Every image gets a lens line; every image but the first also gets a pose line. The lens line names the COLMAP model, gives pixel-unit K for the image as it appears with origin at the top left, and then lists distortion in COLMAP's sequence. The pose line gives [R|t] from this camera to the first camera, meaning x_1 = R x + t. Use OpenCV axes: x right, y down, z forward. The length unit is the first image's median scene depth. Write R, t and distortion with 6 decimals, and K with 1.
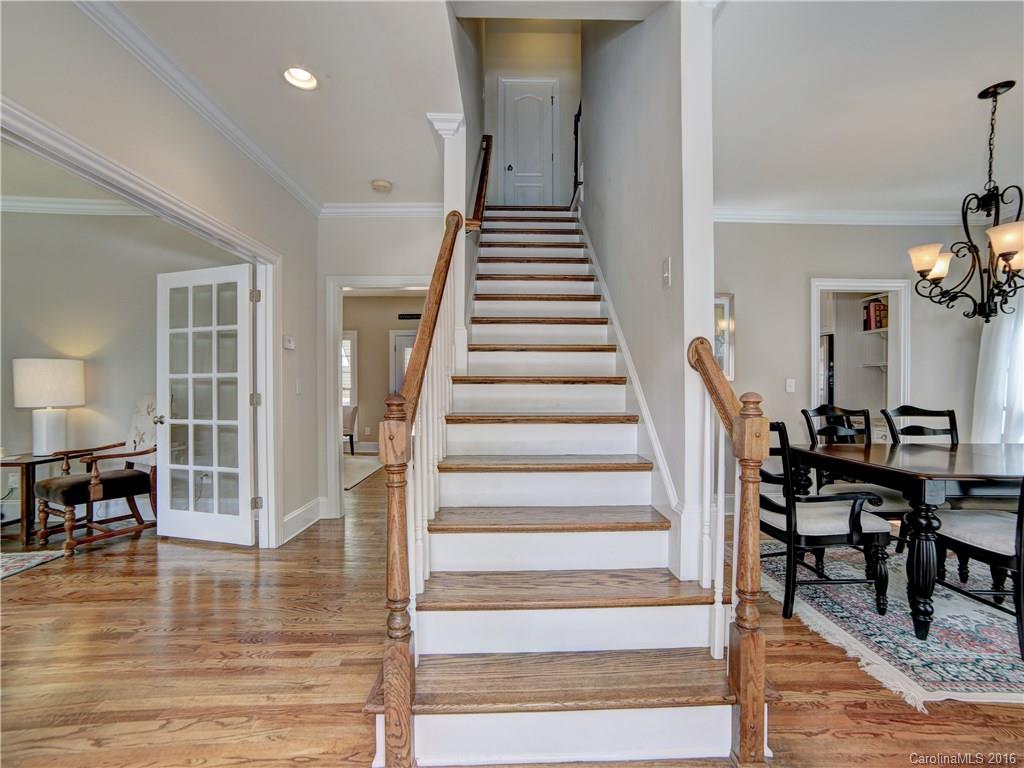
lens RADIAL K [[467.2, 0, 509.8], [0, 467.2, 391.8], [0, 0, 1]] dist [-0.079474, 0.051651]
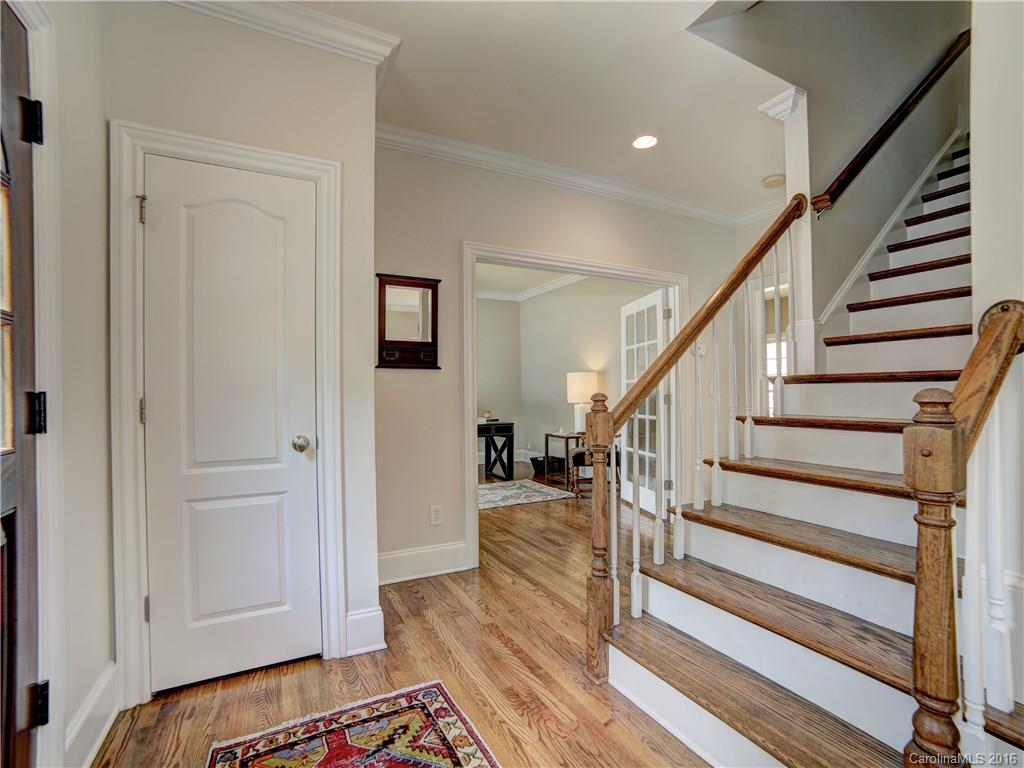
lens RADIAL K [[467.2, 0, 509.8], [0, 467.2, 391.8], [0, 0, 1]] dist [-0.079474, 0.051651]
pose [[0.452741, -0.005622, -0.891624, 0.439107], [0.002554, 0.999984, -0.005008, 0.002555], [0.891638, -0.000010, 0.452748, 0.086277]]
